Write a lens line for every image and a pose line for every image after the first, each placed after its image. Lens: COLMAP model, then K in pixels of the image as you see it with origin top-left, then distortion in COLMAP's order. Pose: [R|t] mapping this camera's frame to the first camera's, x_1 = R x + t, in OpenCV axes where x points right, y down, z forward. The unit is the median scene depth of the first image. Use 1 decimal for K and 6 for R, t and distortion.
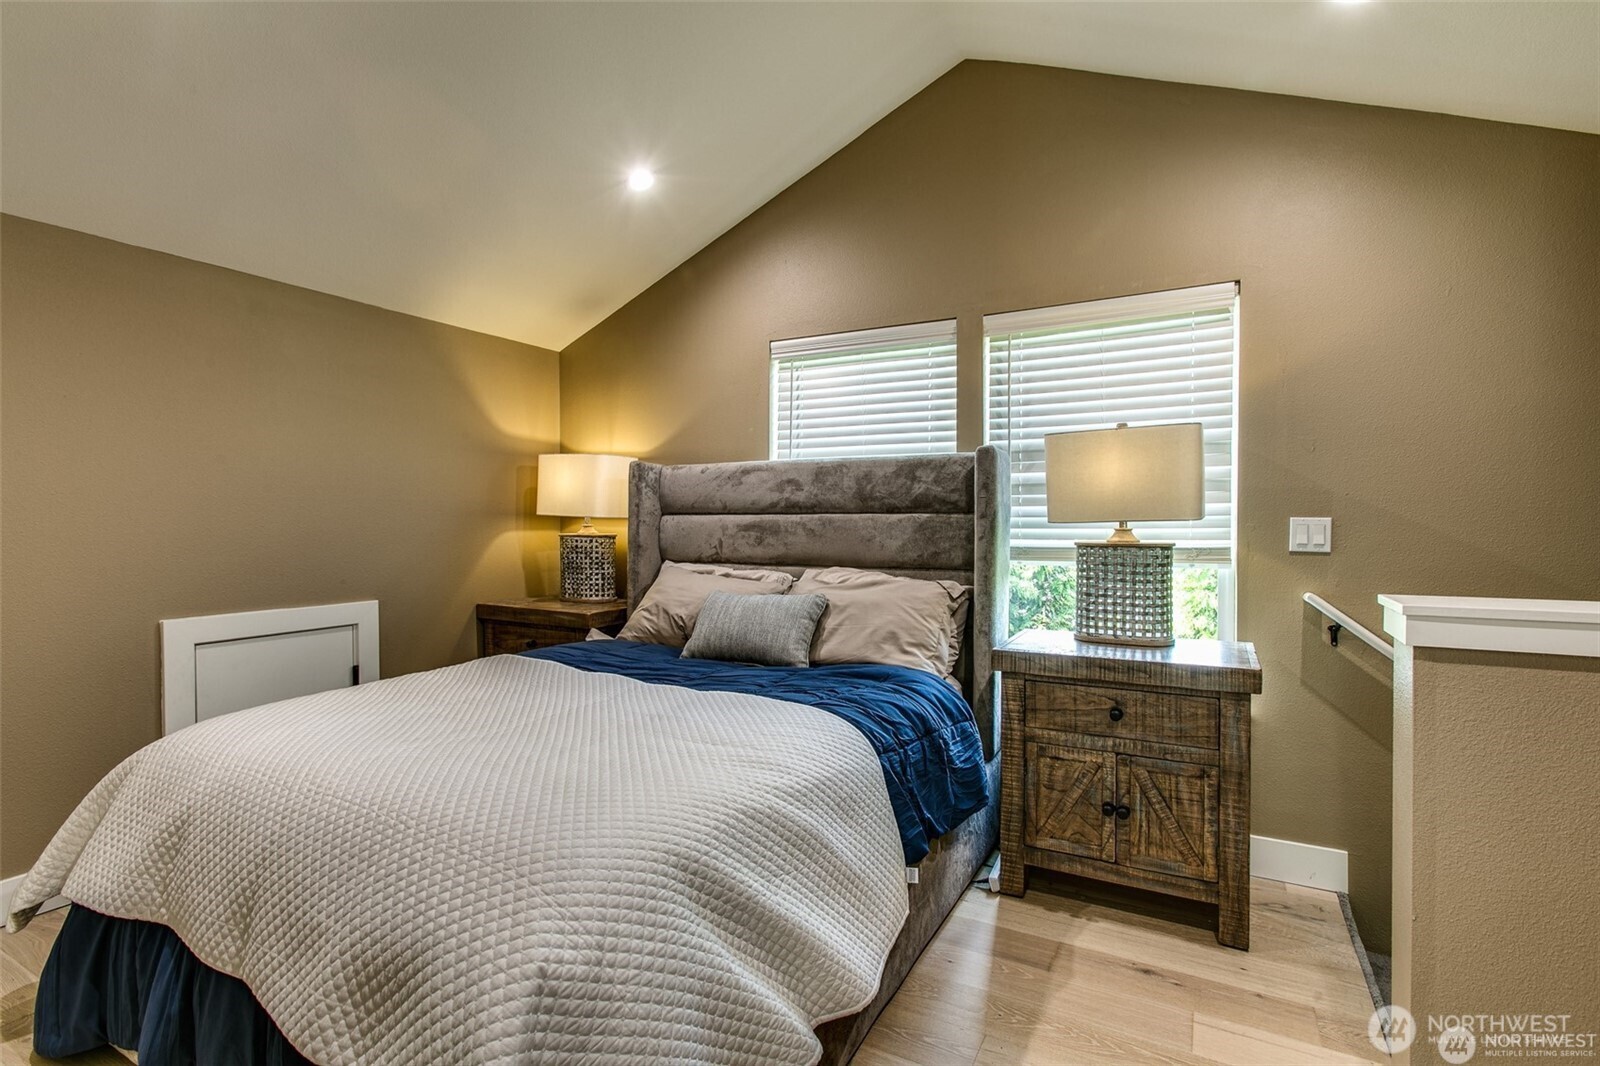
lens RADIAL K [[773.5, 0, 800.0], [0, 773.5, 533.0], [0, 0, 1]] dist [-0.002593, -0.000196]
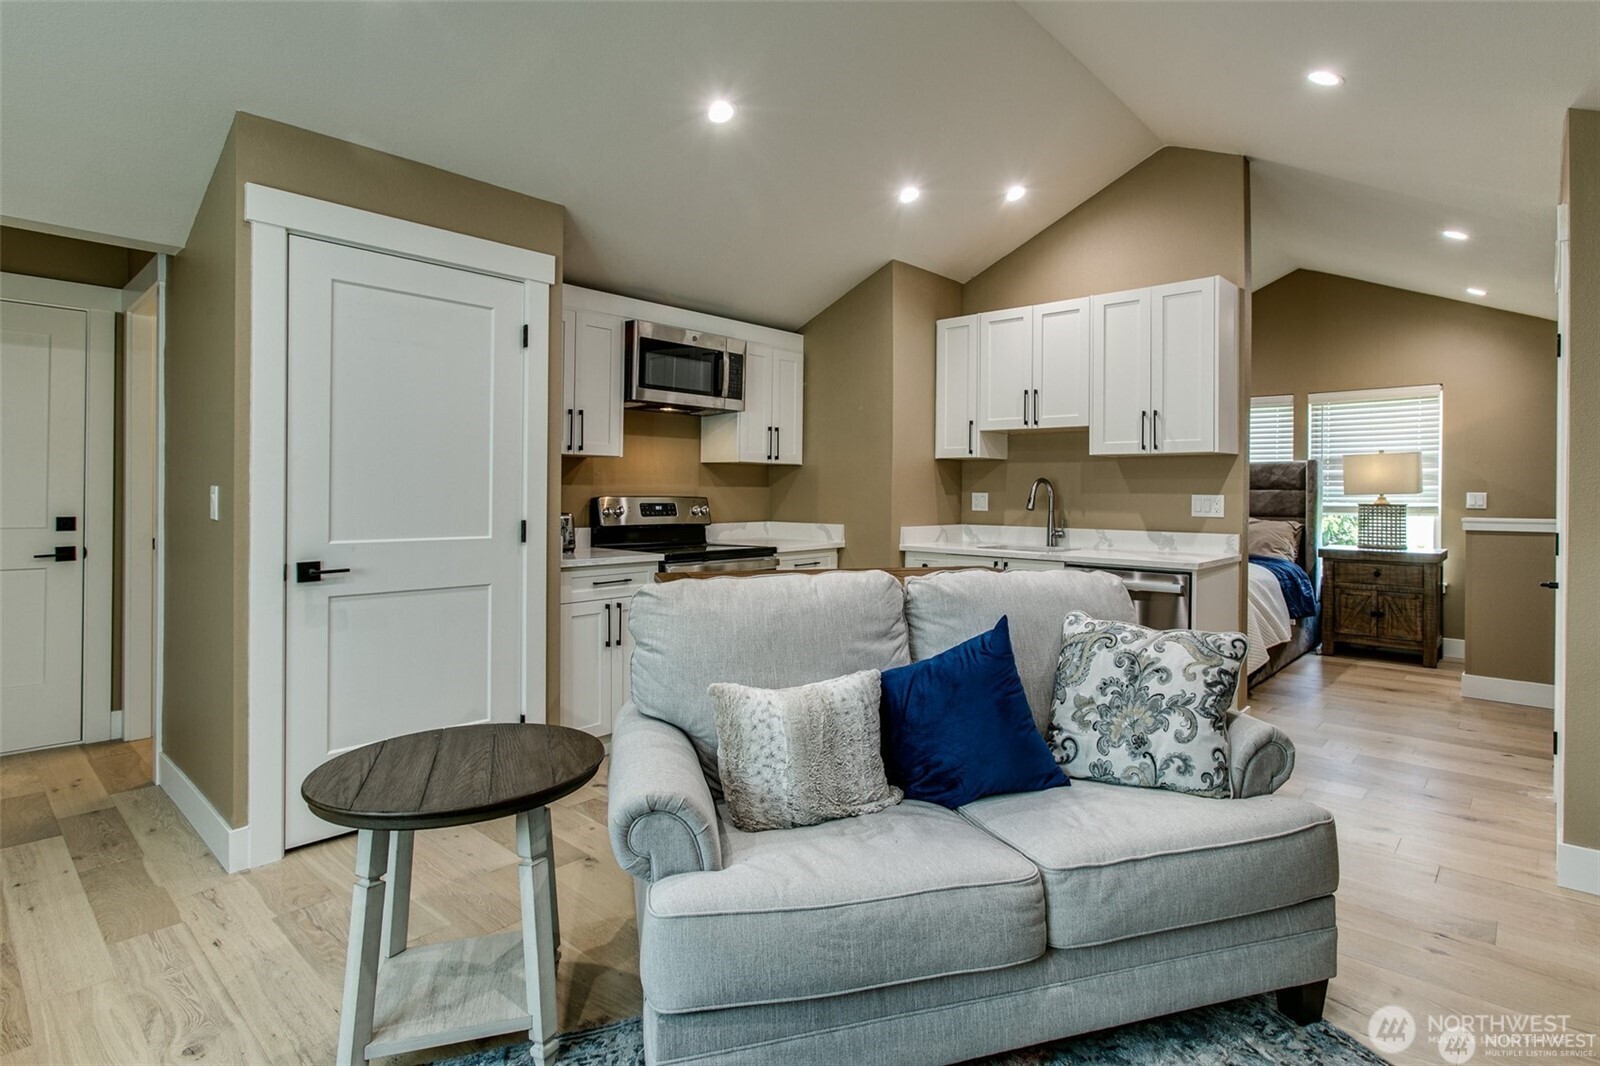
lens RADIAL K [[825.6, 0, 836.5], [0, 825.6, 492.4], [0, 0, 1]] dist [-0.000099, 0.000083]
pose [[0.975688, 0.004478, -0.219118, -0.597476], [-0.007596, 0.999881, -0.013392, 0.024187], [0.219032, 0.014731, 0.975607, -1.674050]]
